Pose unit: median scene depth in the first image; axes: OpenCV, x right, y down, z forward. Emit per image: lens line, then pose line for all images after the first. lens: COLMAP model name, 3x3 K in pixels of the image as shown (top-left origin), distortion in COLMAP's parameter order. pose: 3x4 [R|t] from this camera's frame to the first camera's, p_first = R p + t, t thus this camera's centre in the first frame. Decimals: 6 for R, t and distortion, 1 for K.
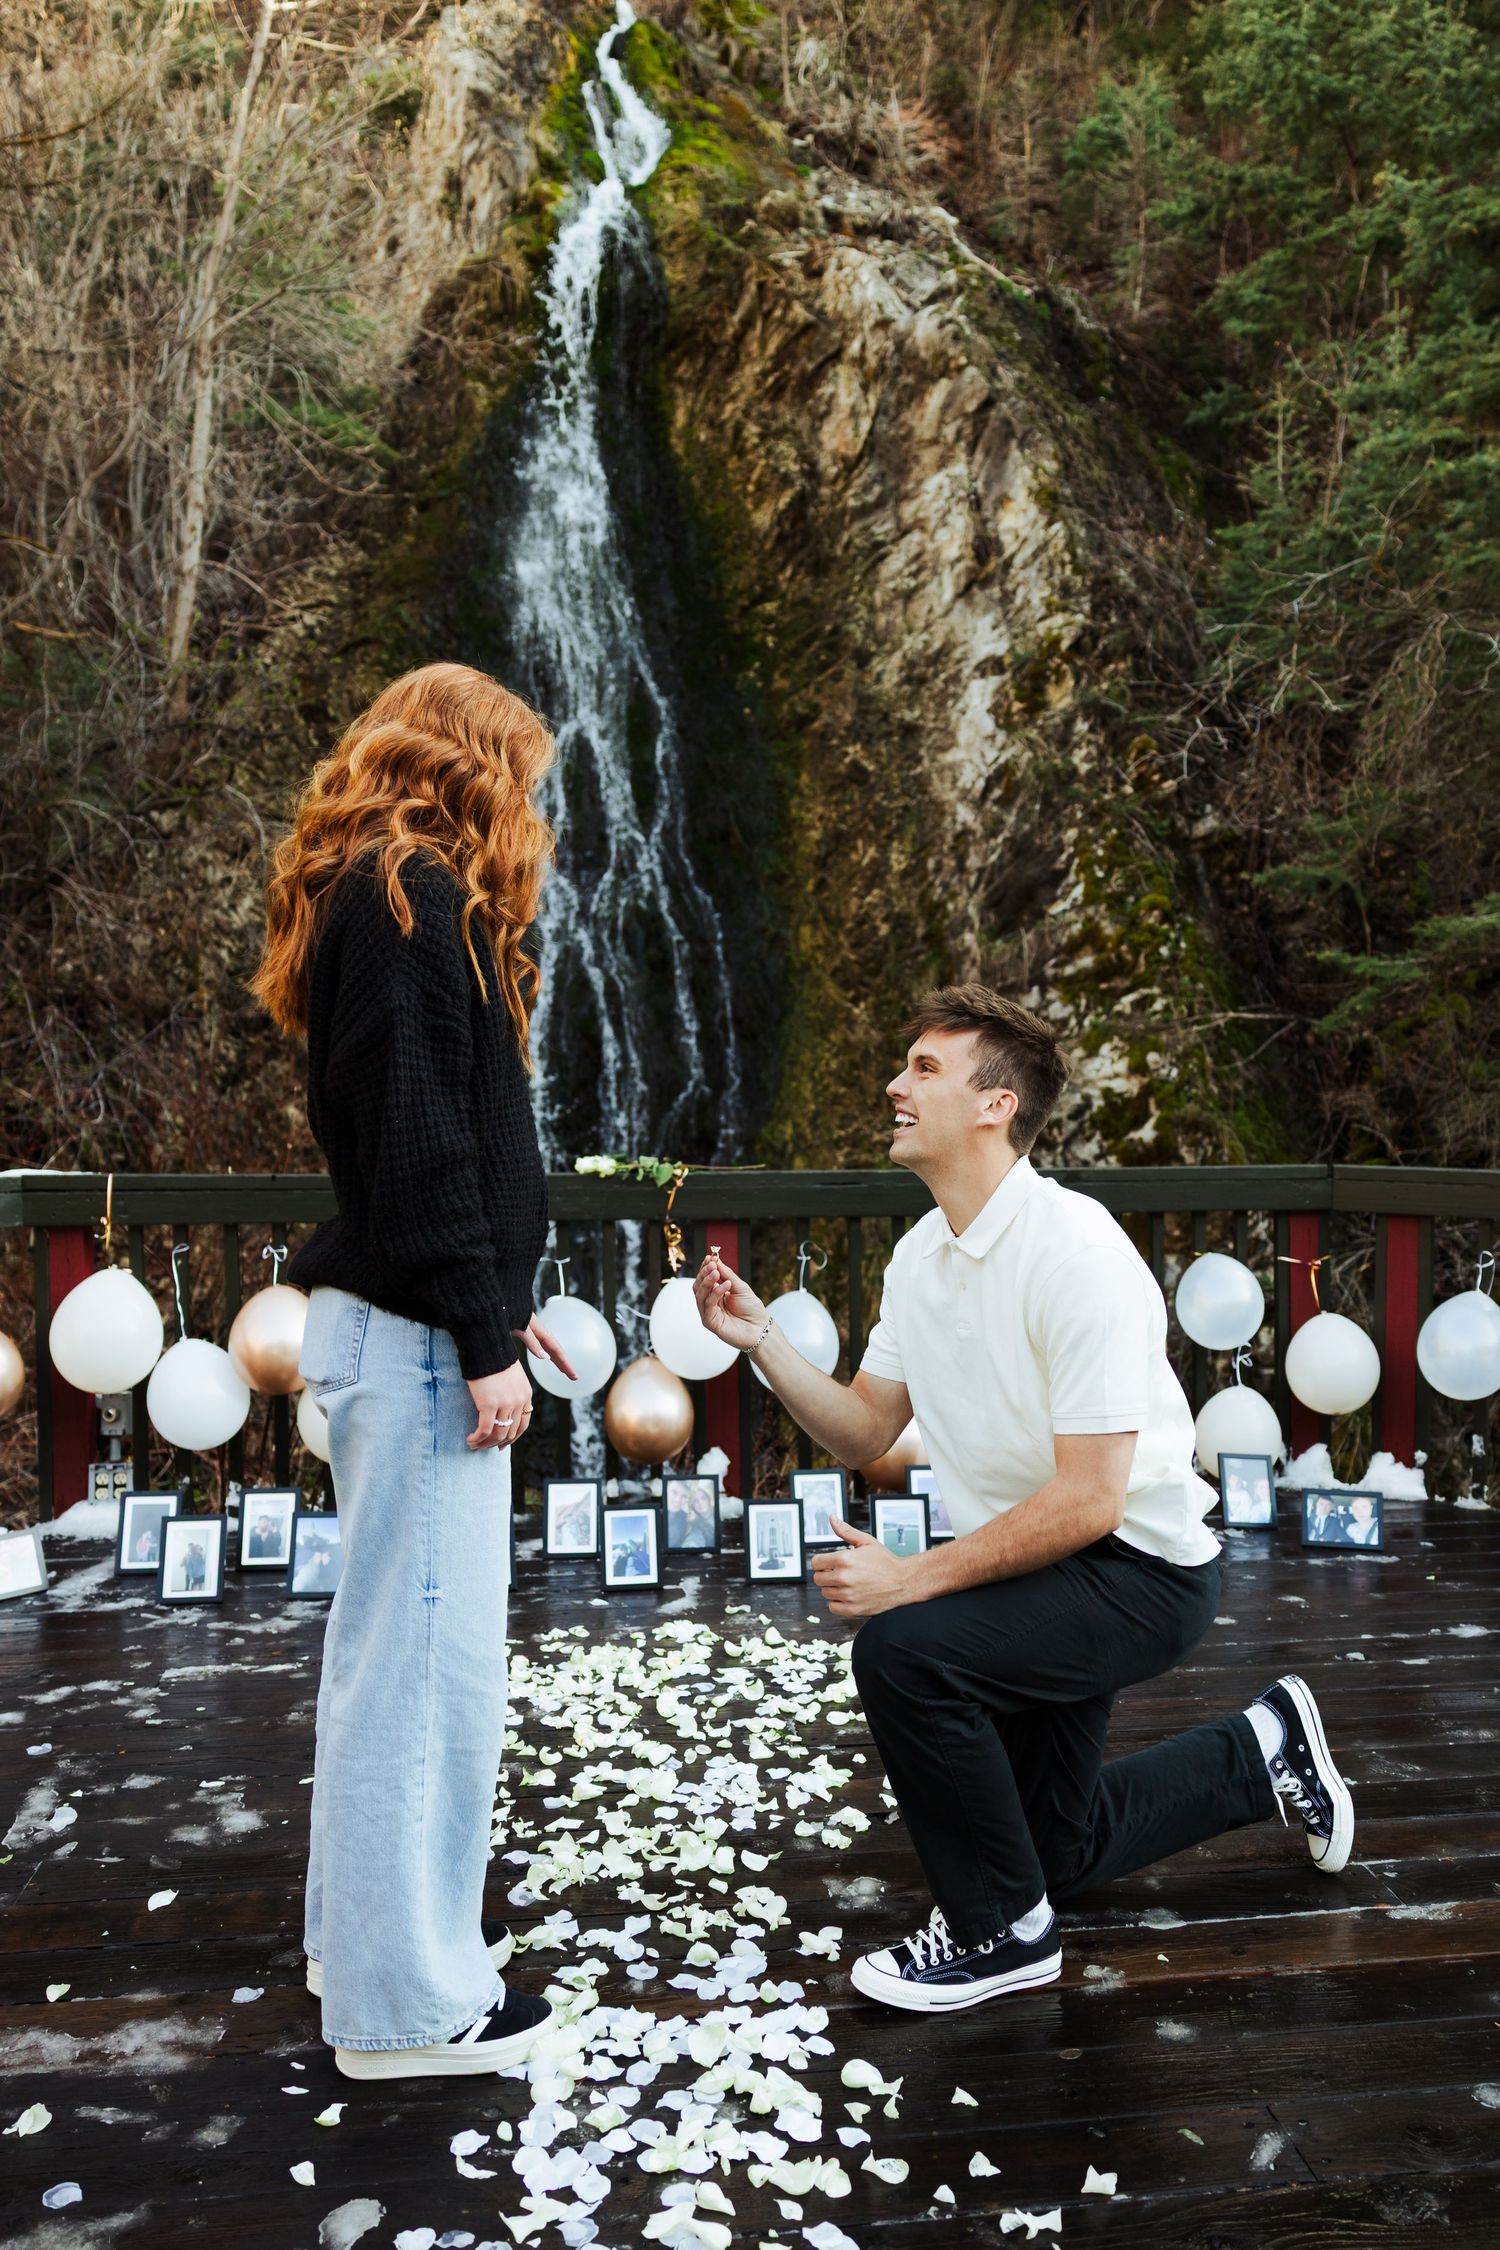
lens RADIAL K [[1541.2, 0, 894.4], [0, 1541.2, 1130.3], [0, 0, 1]] dist [0.000567, 0.009264]
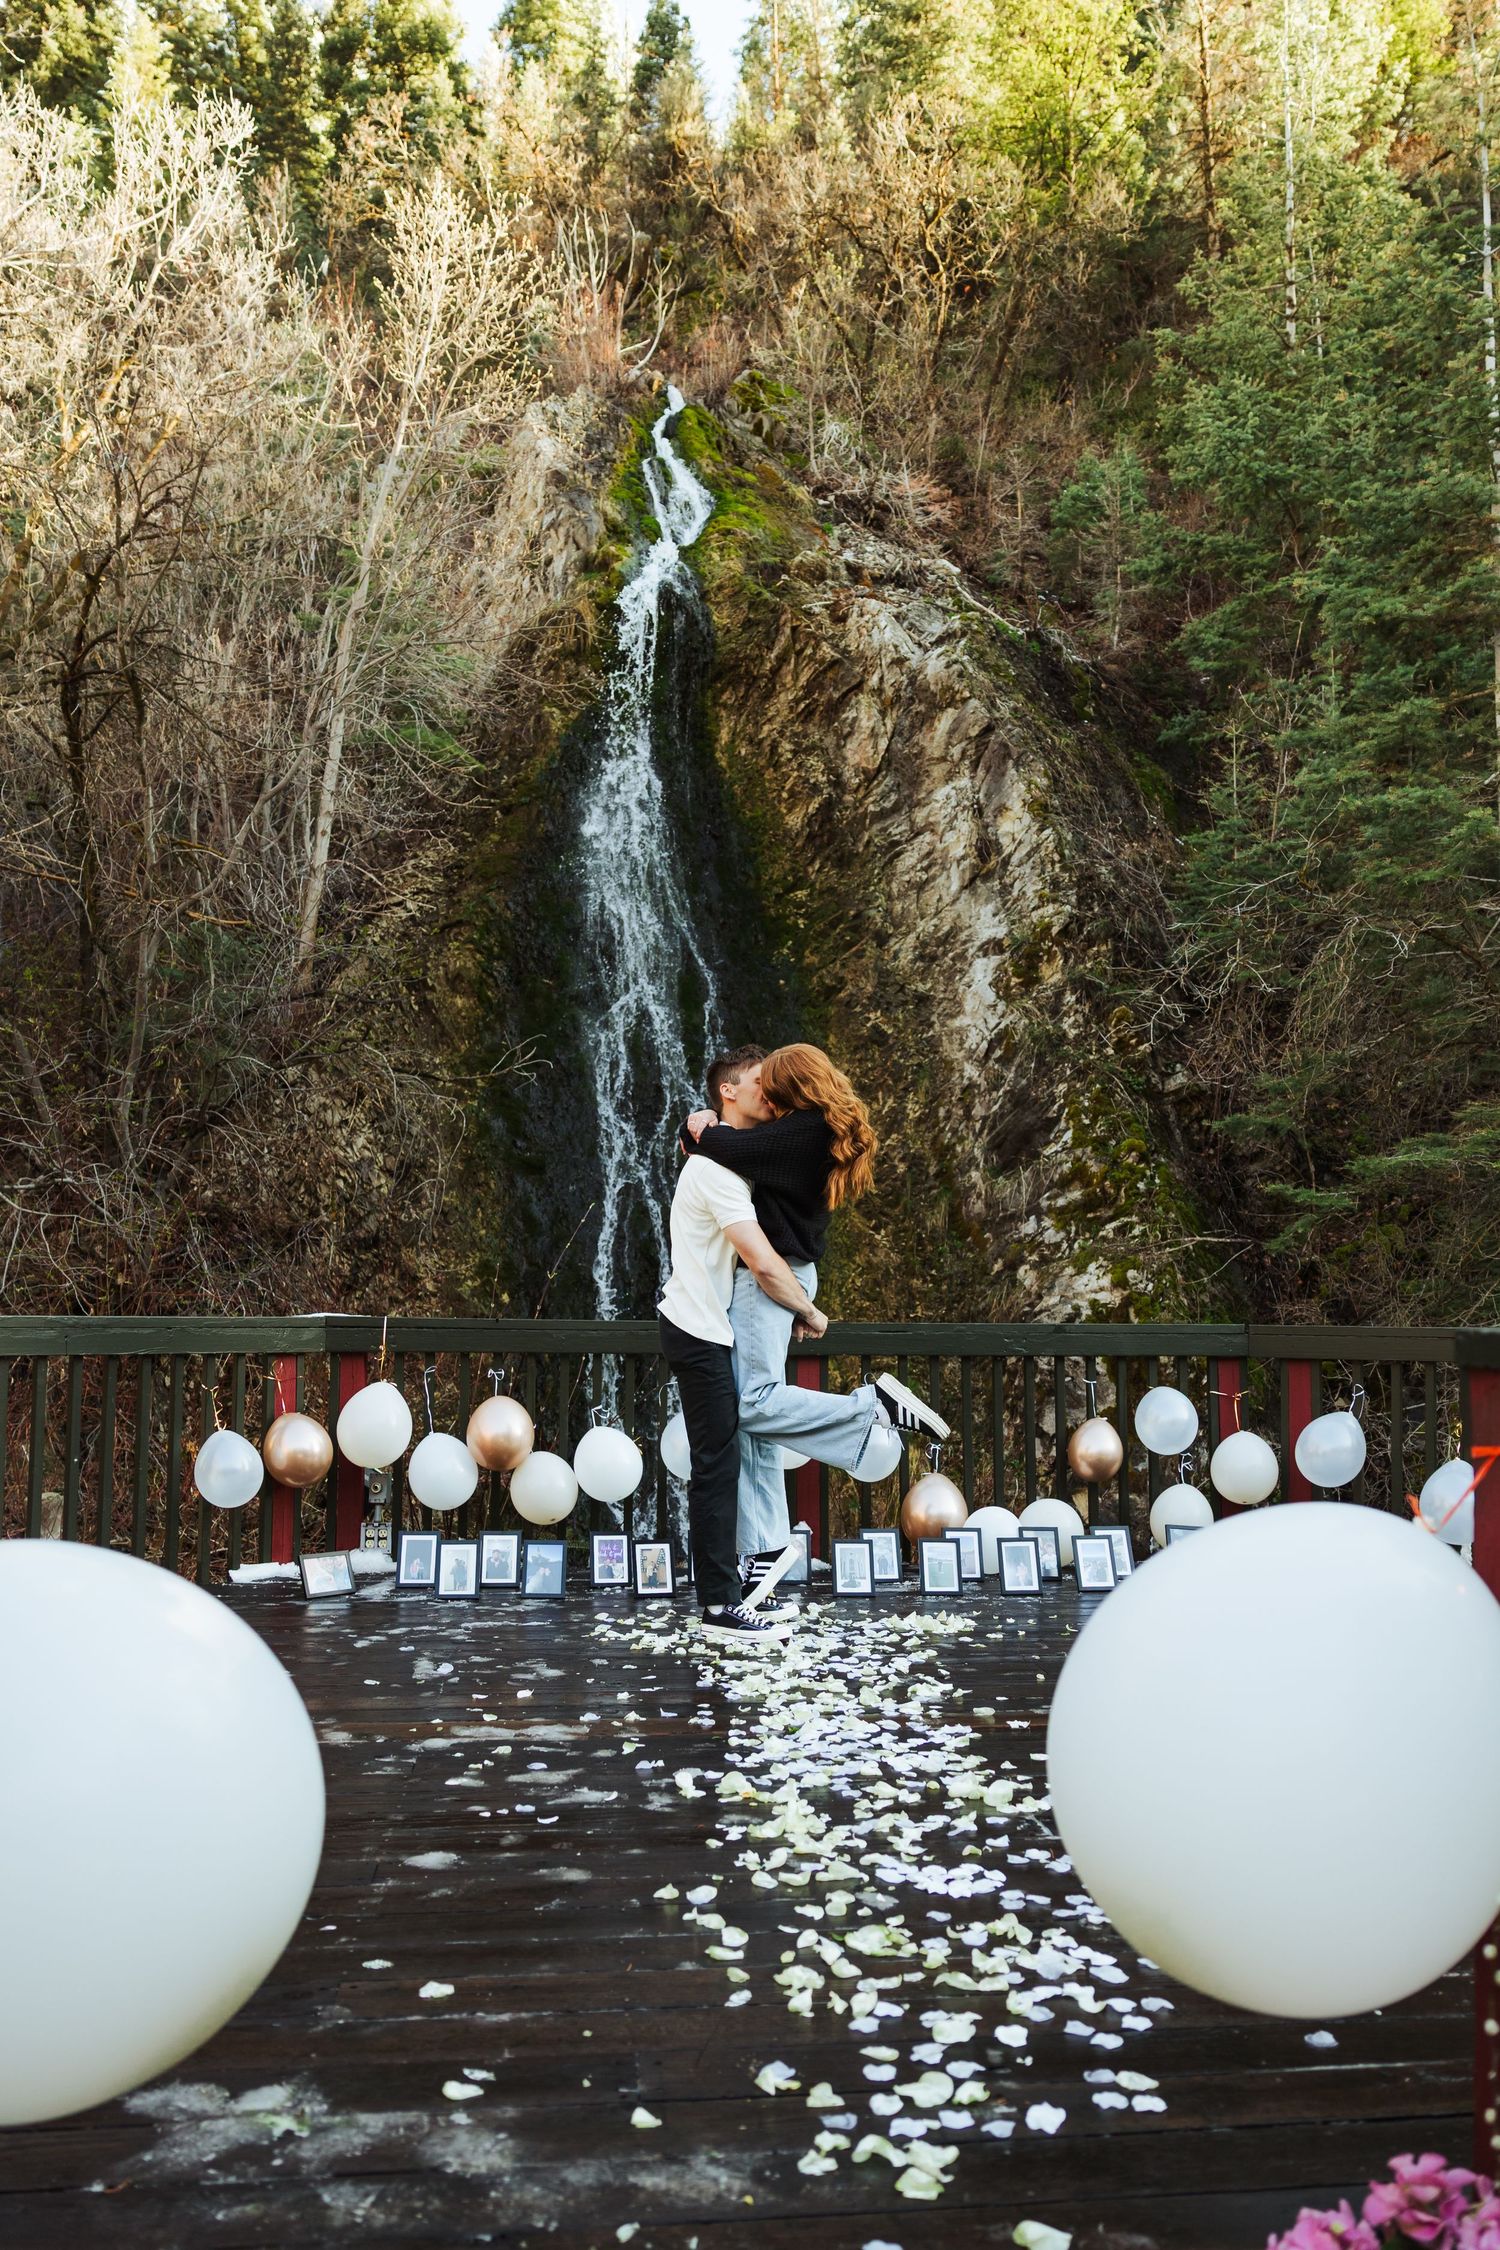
lens RADIAL K [[1541.2, 0, 894.4], [0, 1541.2, 1130.3], [0, 0, 1]] dist [0.000567, 0.009264]
pose [[0.999981, 0.006189, 0.000740, -0.010843], [-0.005988, 0.986795, -0.161866, 0.024424], [-0.001733, 0.161859, 0.986812, -0.123192]]
